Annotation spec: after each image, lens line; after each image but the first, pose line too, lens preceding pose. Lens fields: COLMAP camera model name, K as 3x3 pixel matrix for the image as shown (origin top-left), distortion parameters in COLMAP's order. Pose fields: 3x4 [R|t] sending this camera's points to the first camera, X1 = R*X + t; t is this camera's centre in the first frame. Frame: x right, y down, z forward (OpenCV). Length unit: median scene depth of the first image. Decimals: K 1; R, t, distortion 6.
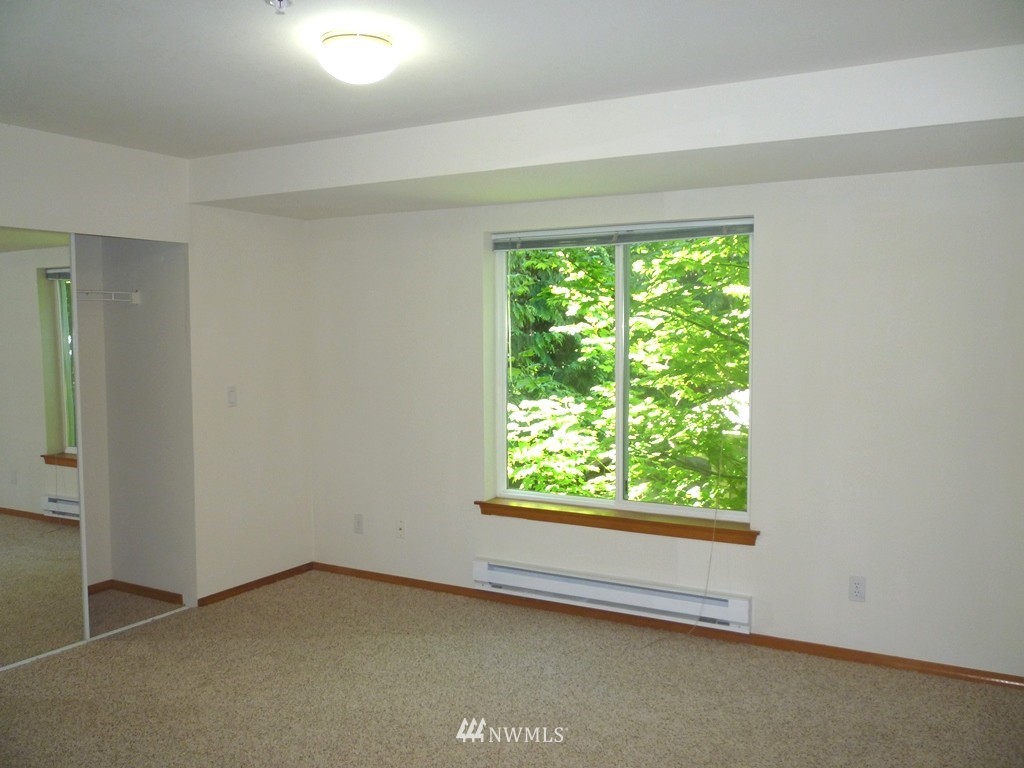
lens RADIAL K [[893.4, 0, 504.2], [0, 893.4, 387.3], [0, 0, 1]] dist [-0.050915, 0.029239]
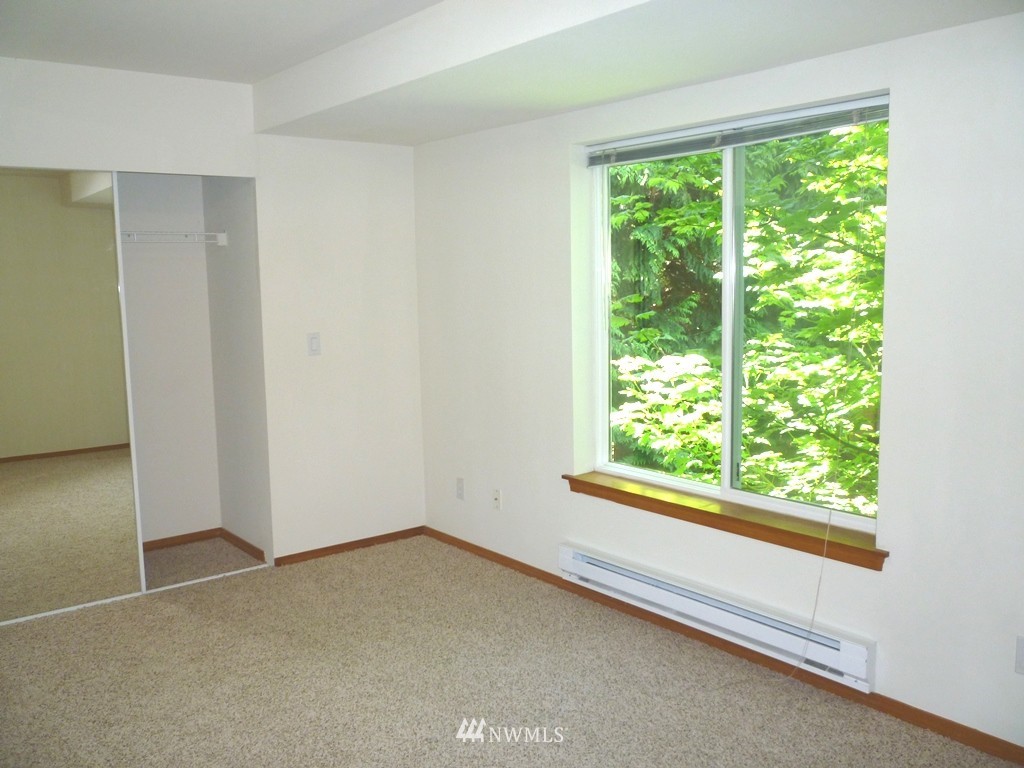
lens RADIAL K [[893.4, 0, 517.4], [0, 893.4, 379.7], [0, 0, 1]] dist [-0.050915, 0.029239]
pose [[0.928872, 0.030833, -0.369117, 0.241916], [-0.009510, 0.998186, 0.059447, -0.009608], [0.370280, -0.051708, 0.927480, 0.231721]]
